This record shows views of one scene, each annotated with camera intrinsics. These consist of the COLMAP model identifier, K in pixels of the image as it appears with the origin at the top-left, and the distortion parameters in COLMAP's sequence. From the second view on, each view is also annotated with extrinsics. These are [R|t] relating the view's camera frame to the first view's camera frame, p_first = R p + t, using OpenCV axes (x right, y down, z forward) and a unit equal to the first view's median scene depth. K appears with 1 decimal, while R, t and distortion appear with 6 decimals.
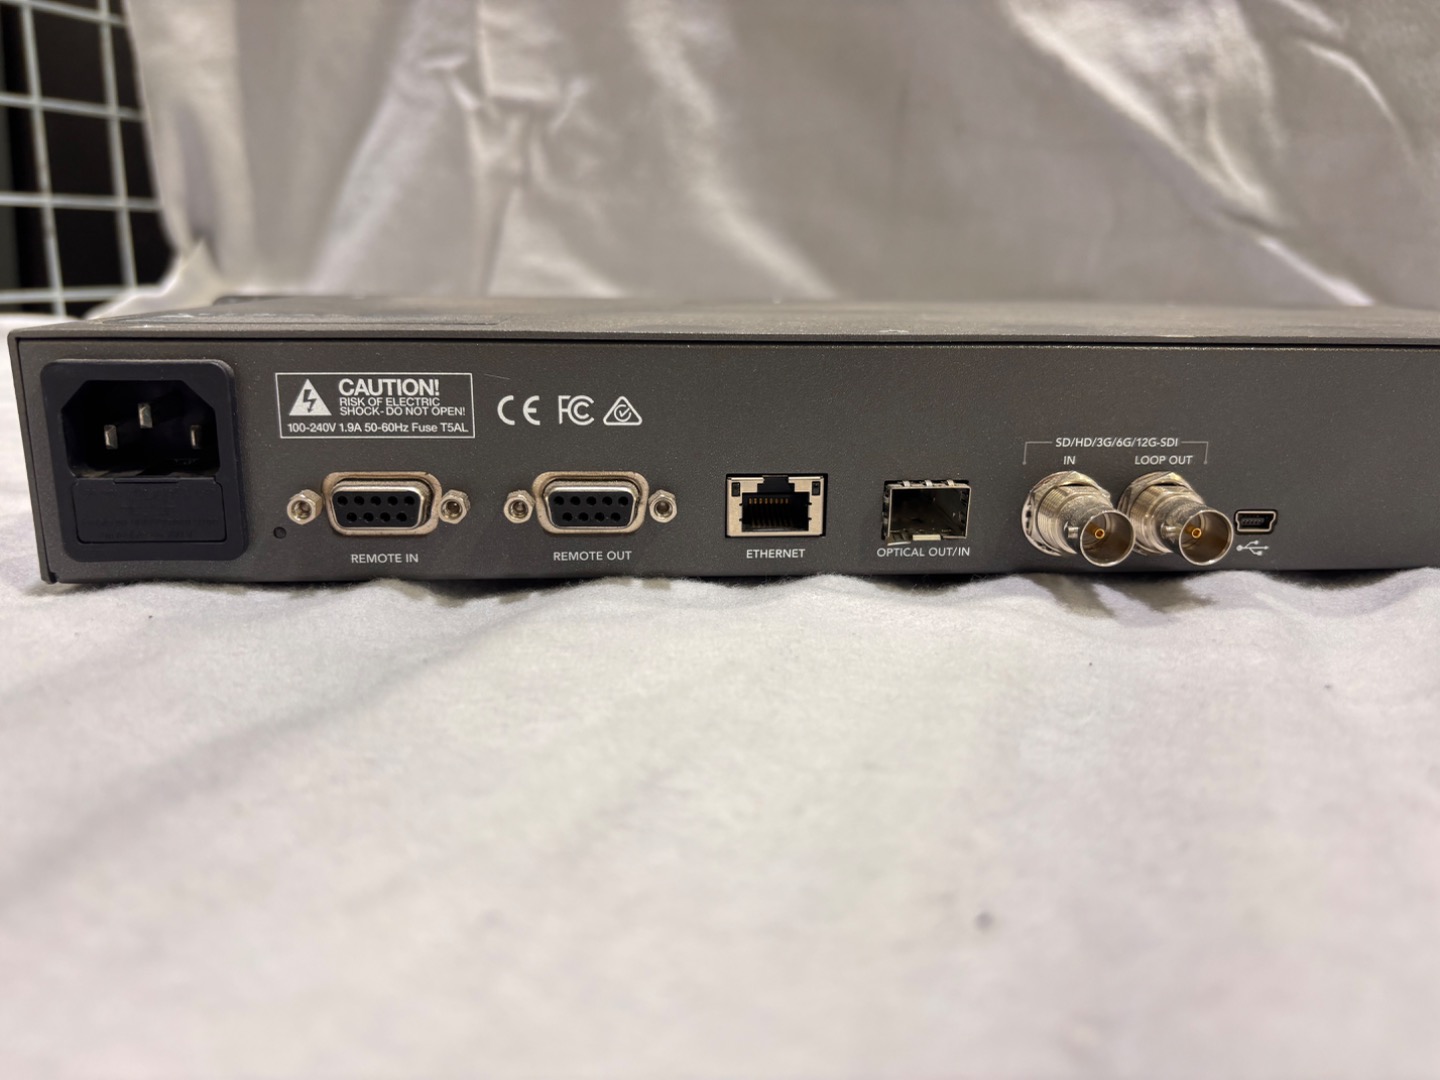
lens RADIAL K [[1125.8, 0, 722.5], [0, 1125.8, 544.5], [0, 0, 1]] dist [0.019665, -0.044508]
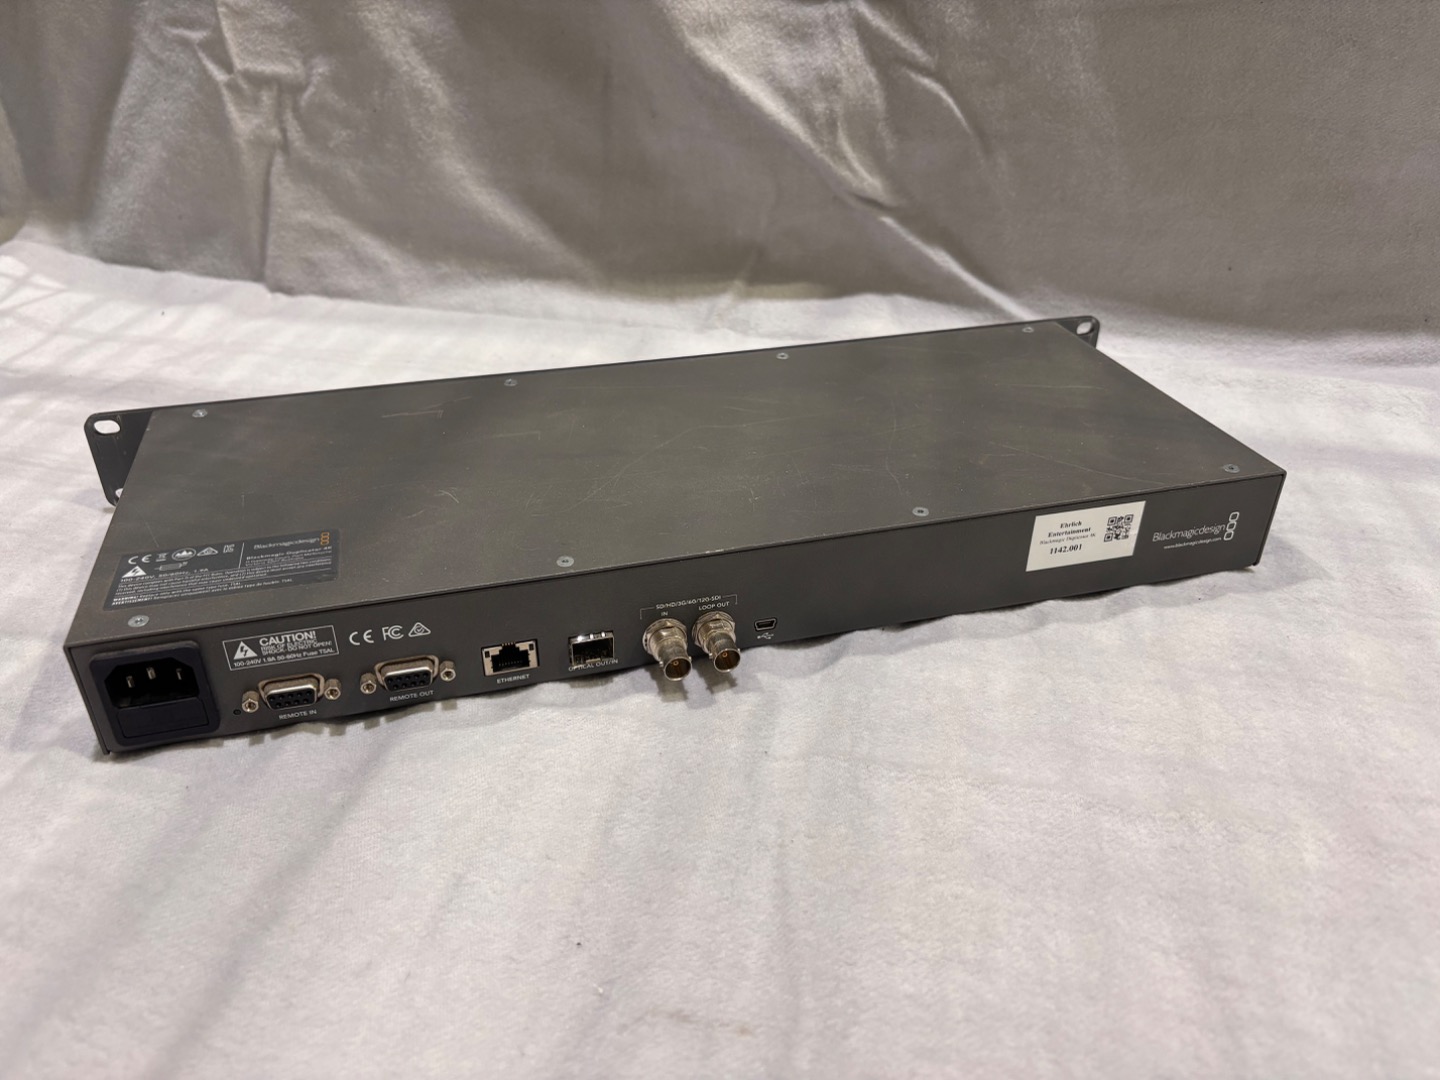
lens RADIAL K [[1125.8, 0, 722.6], [0, 1125.8, 533.9], [0, 0, 1]] dist [0.019665, -0.044508]
pose [[0.982593, -0.104168, 0.153819, 0.053867], [0.055002, 0.954002, 0.294711, -0.320014], [-0.177443, -0.281121, 0.943125, -0.321624]]
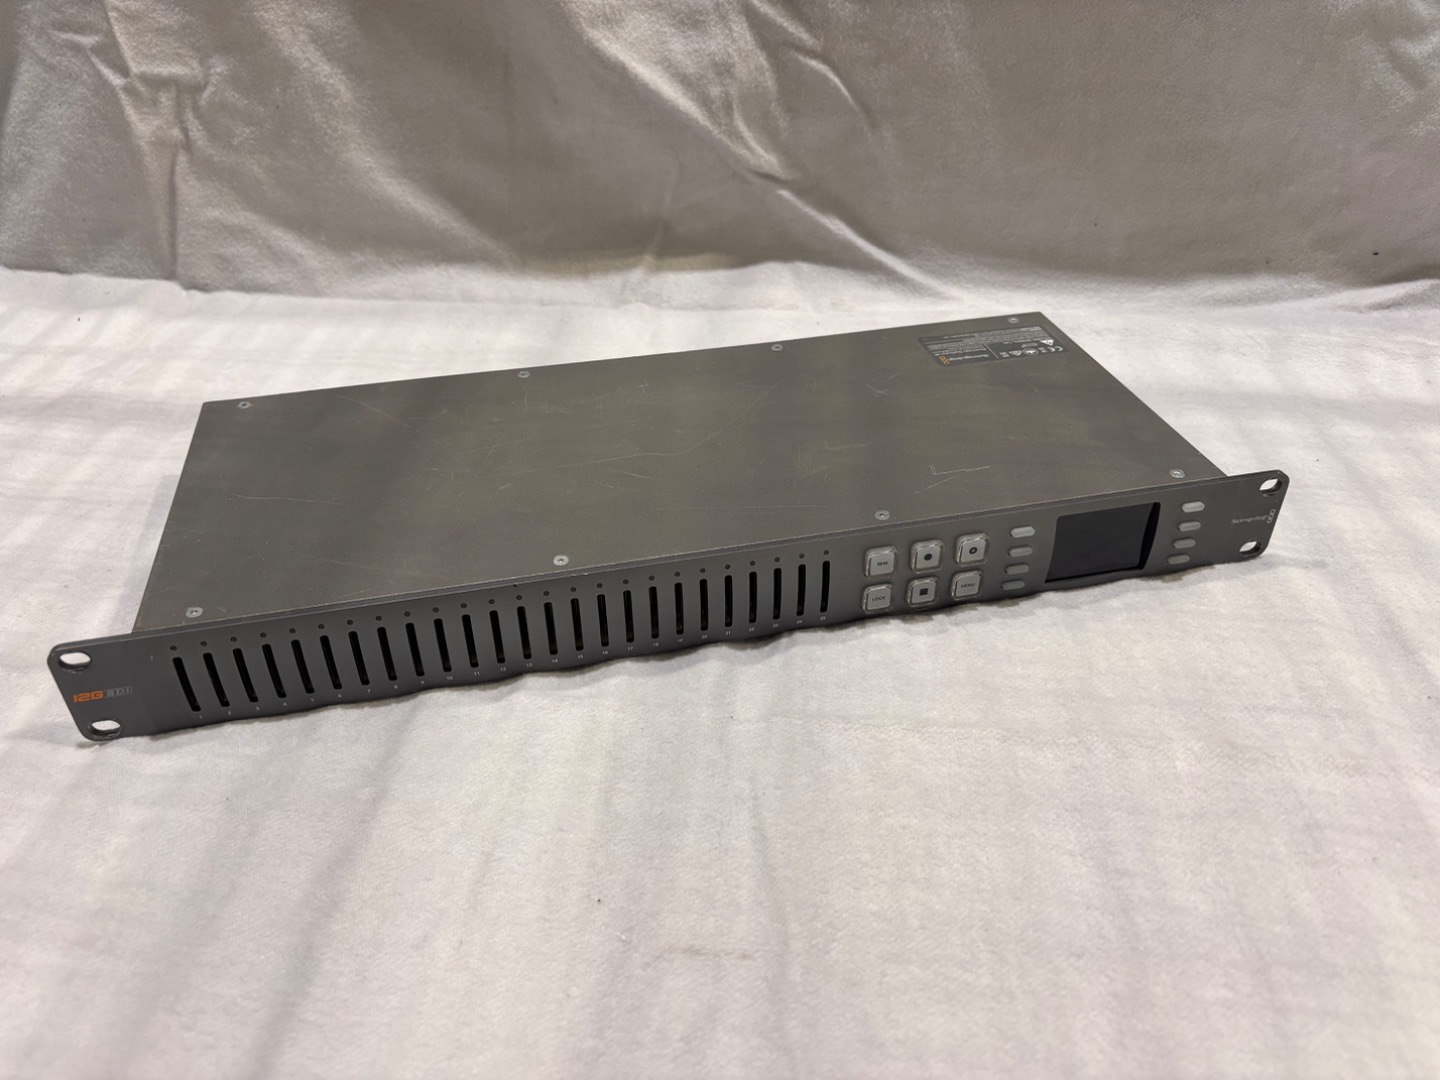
lens RADIAL K [[1125.8, 0, 723.8], [0, 1125.8, 535.4], [0, 0, 1]] dist [0.019665, -0.044508]
pose [[0.952722, -0.193743, 0.234062, -0.000261], [0.093984, 0.920465, 0.379357, -0.419813], [-0.288943, -0.339423, 0.895156, -0.391404]]
